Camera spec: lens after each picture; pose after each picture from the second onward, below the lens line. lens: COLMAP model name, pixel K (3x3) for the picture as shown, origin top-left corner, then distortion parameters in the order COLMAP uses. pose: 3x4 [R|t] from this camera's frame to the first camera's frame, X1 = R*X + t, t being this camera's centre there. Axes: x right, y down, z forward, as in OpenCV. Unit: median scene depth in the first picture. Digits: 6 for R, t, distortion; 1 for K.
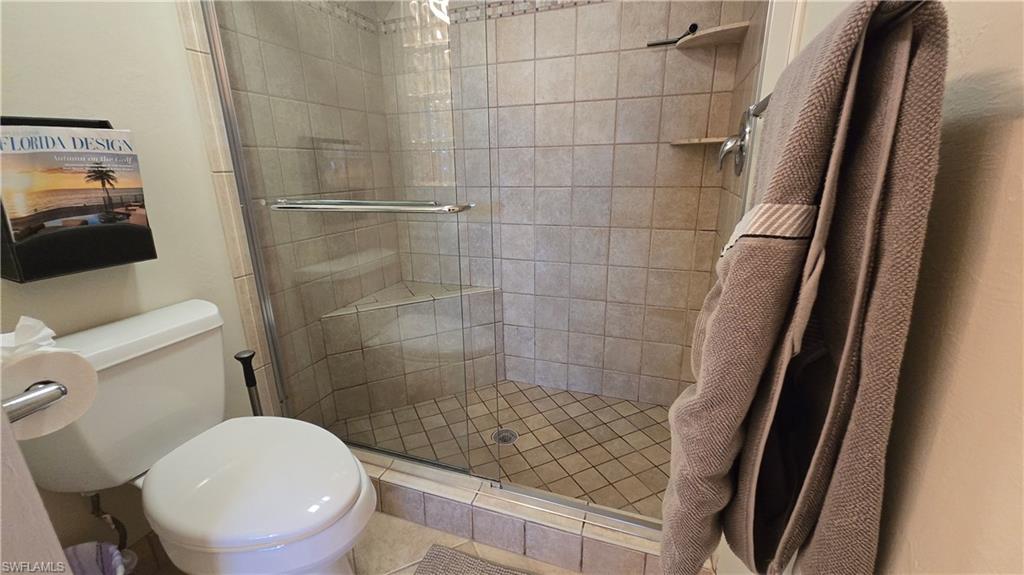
lens RADIAL K [[403.9, 0, 511.9], [0, 403.9, 282.5], [0, 0, 1]] dist [0.008458, -0.008490]
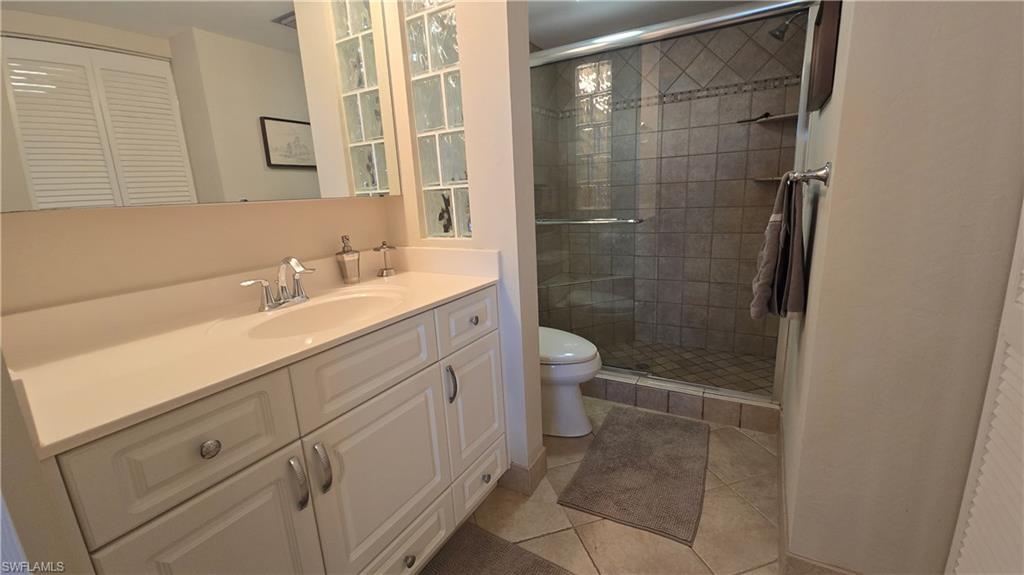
lens RADIAL K [[403.9, 0, 511.9], [0, 403.9, 282.5], [0, 0, 1]] dist [0.008458, -0.008490]
pose [[0.983028, 0.004226, -0.183404, -0.230012], [-0.013474, 0.998698, -0.049205, 0.139930], [0.182958, 0.050841, 0.981805, -0.657980]]
